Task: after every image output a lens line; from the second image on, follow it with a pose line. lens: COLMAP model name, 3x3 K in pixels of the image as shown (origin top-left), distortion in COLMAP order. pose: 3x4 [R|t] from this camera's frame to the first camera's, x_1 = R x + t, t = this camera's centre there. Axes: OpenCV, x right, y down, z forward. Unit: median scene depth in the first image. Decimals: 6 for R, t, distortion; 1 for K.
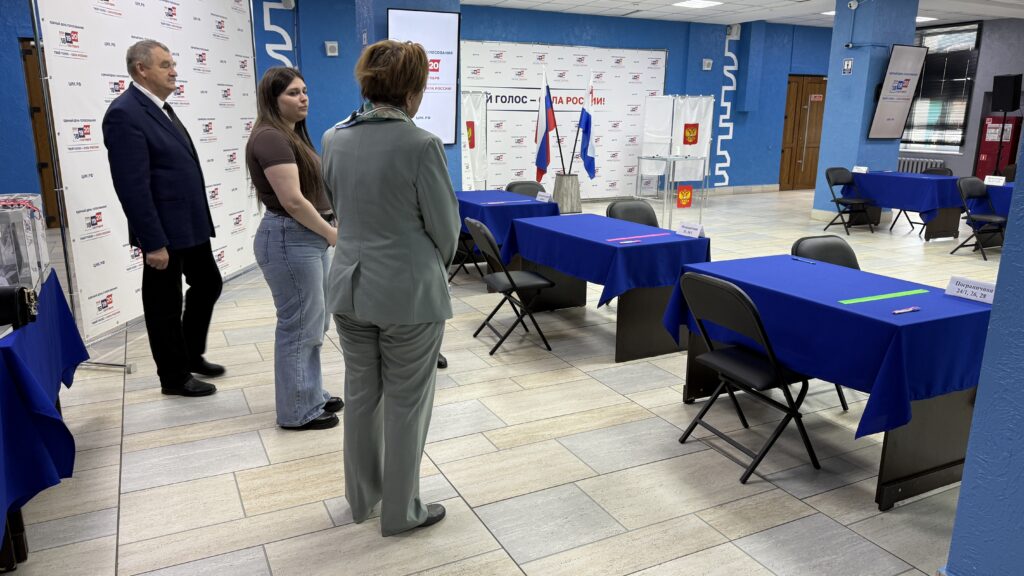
lens RADIAL K [[750.2, 0, 512.0], [0, 750.2, 288.0], [0, 0, 1]] dist [0.119941, -0.165504]
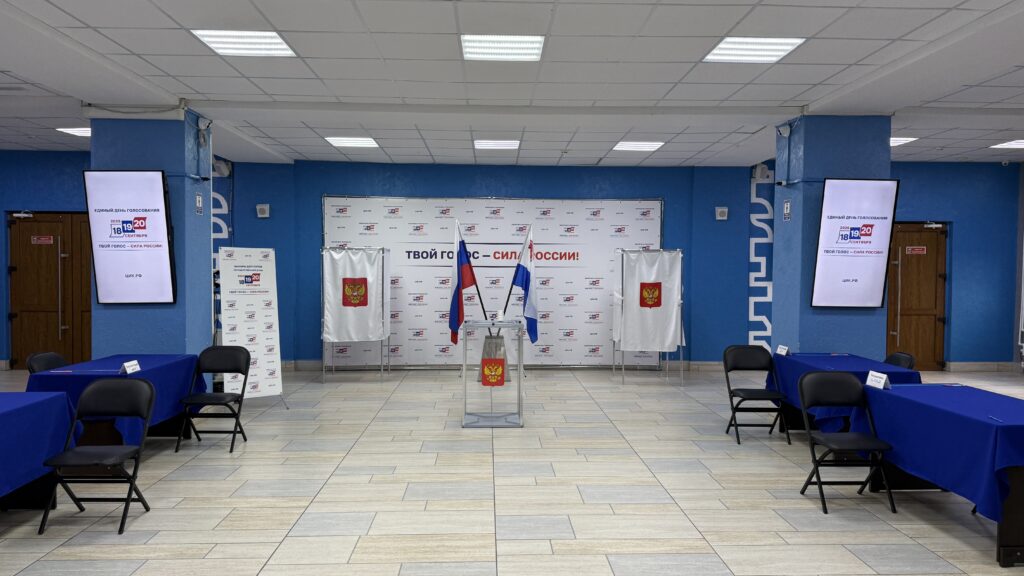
lens RADIAL K [[723.9, 0, 510.6], [0, 723.9, 276.8], [0, 0, 1]] dist [0.153192, -0.286169]
pose [[0.905831, 0.002242, -0.423633, 0.399225], [-0.093666, 0.976298, -0.195114, -0.050019], [0.413154, 0.216420, 0.884571, 0.219674]]
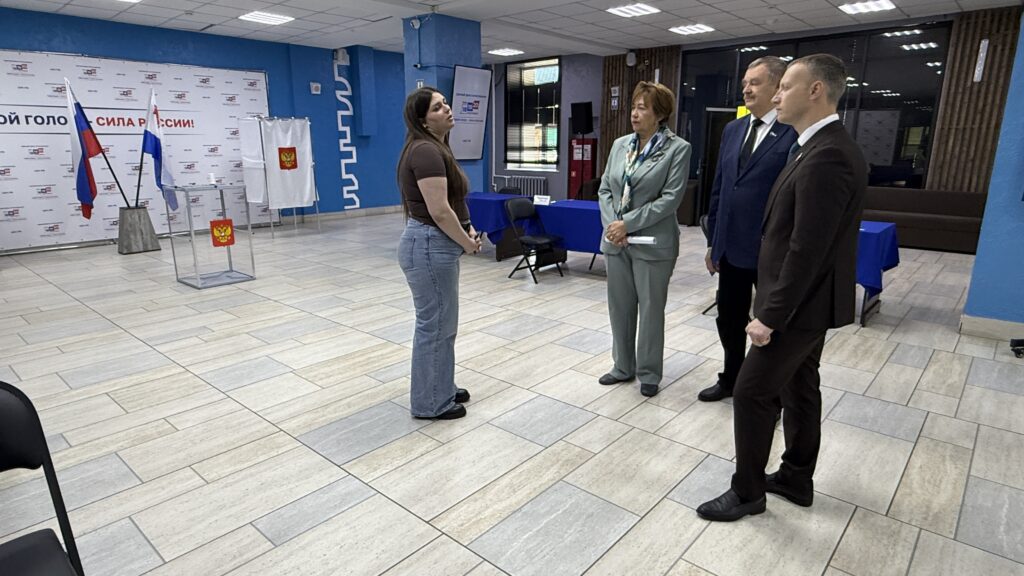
lens RADIAL K [[591.7, 0, 512.0], [0, 591.7, 288.0], [0, 0, 1]] dist [0.003649, 0.000914]
pose [[0.931025, -0.100446, 0.350860, 0.203997], [0.095901, 0.994928, 0.030357, -0.034852], [-0.352129, 0.005385, 0.935936, 0.195450]]
